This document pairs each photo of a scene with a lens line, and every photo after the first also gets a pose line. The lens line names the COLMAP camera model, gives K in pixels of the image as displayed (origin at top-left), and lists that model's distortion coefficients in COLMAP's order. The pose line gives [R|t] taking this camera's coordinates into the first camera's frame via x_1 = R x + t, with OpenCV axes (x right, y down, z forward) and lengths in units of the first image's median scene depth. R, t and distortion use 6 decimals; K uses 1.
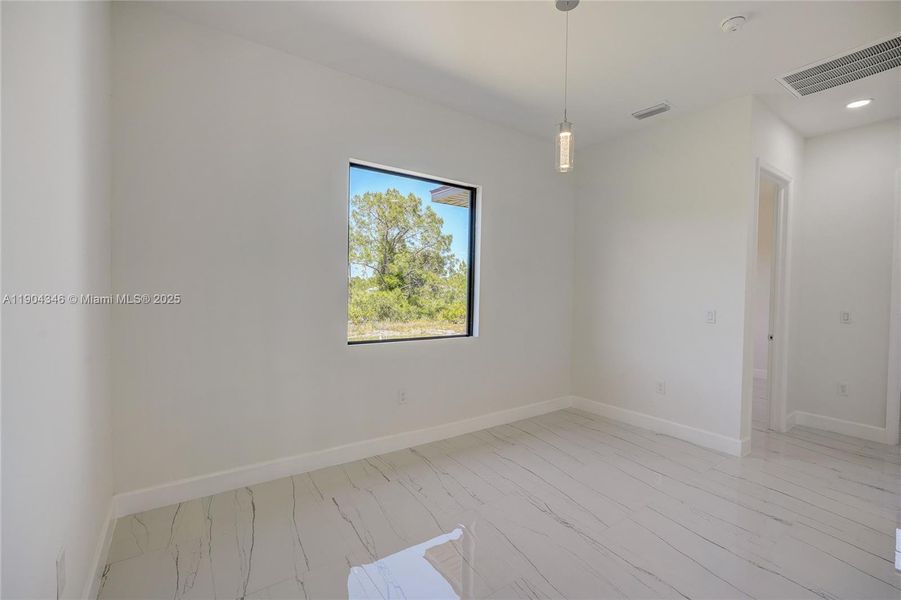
lens RADIAL K [[394.0, 0, 451.5], [0, 394.0, 301.7], [0, 0, 1]] dist [-0.011413, 0.006379]
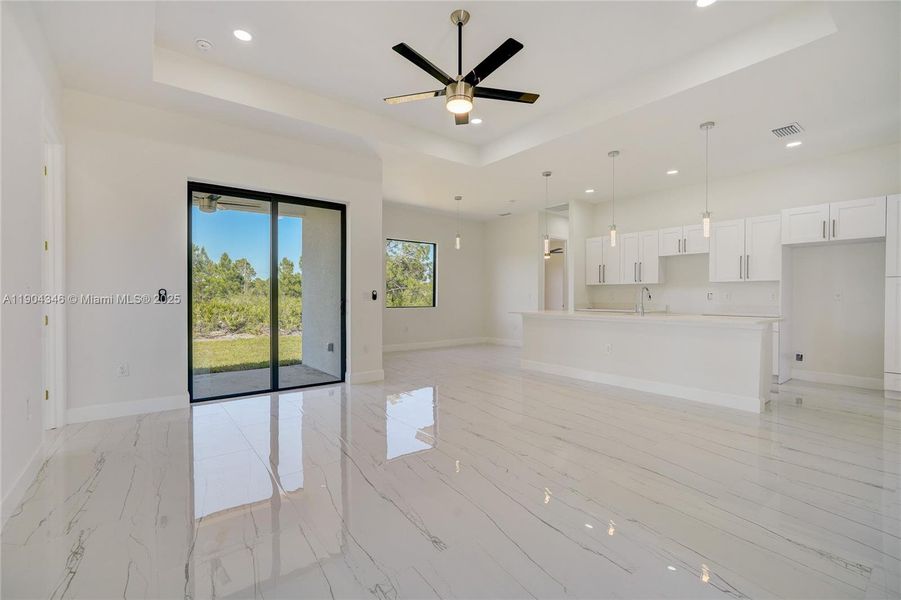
lens RADIAL K [[394.0, 0, 450.7], [0, 394.0, 299.3], [0, 0, 1]] dist [-0.011413, 0.006379]
pose [[0.998754, -0.013663, 0.048001, 0.031736], [0.014599, 0.999709, -0.019197, 0.083346], [-0.047725, 0.019873, 0.998663, -1.261238]]
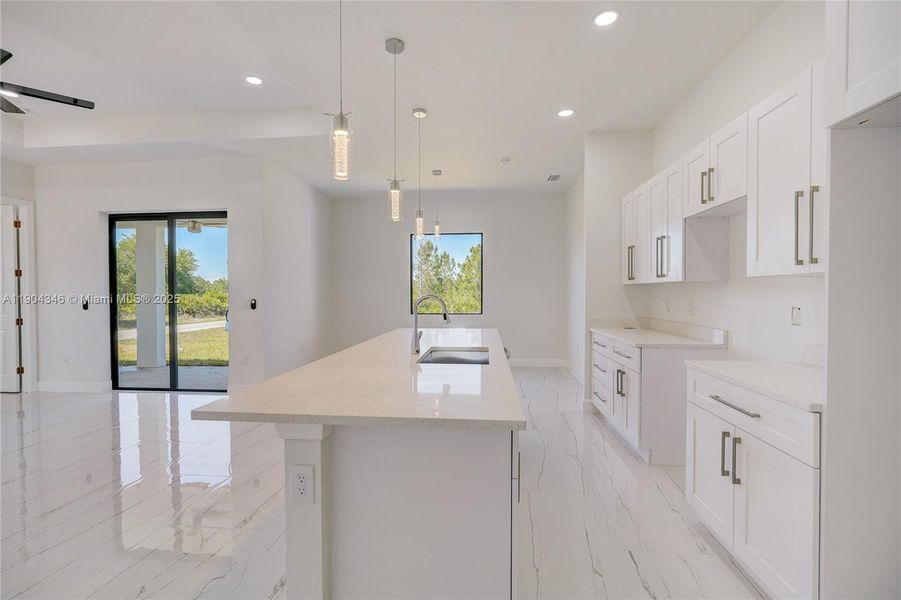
lens RADIAL K [[417.9, 0, 447.6], [0, 417.9, 300.9], [0, 0, 1]] dist [-0.001305, 0.001770]
pose [[0.755256, -0.004931, -0.655411, 1.134076], [-0.001857, 0.999952, -0.009663, 0.042629], [0.655427, 0.008515, 0.755210, -0.526301]]
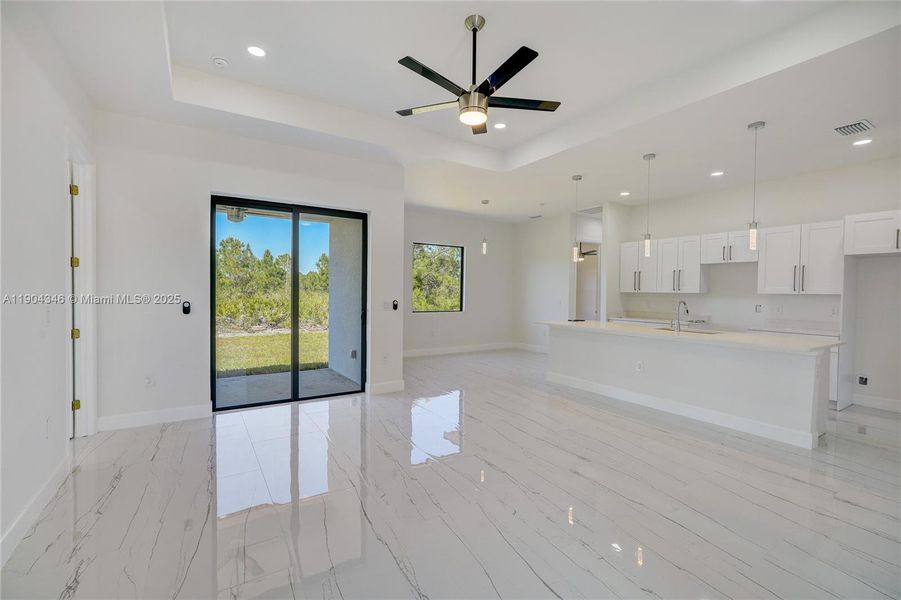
lens RADIAL K [[394.0, 0, 450.3], [0, 394.0, 299.6], [0, 0, 1]] dist [-0.011413, 0.006379]
pose [[0.999081, -0.001960, -0.042823, 0.077632], [0.001674, 0.999976, -0.006721, 0.032620], [0.042836, 0.006643, 0.999060, -1.225956]]
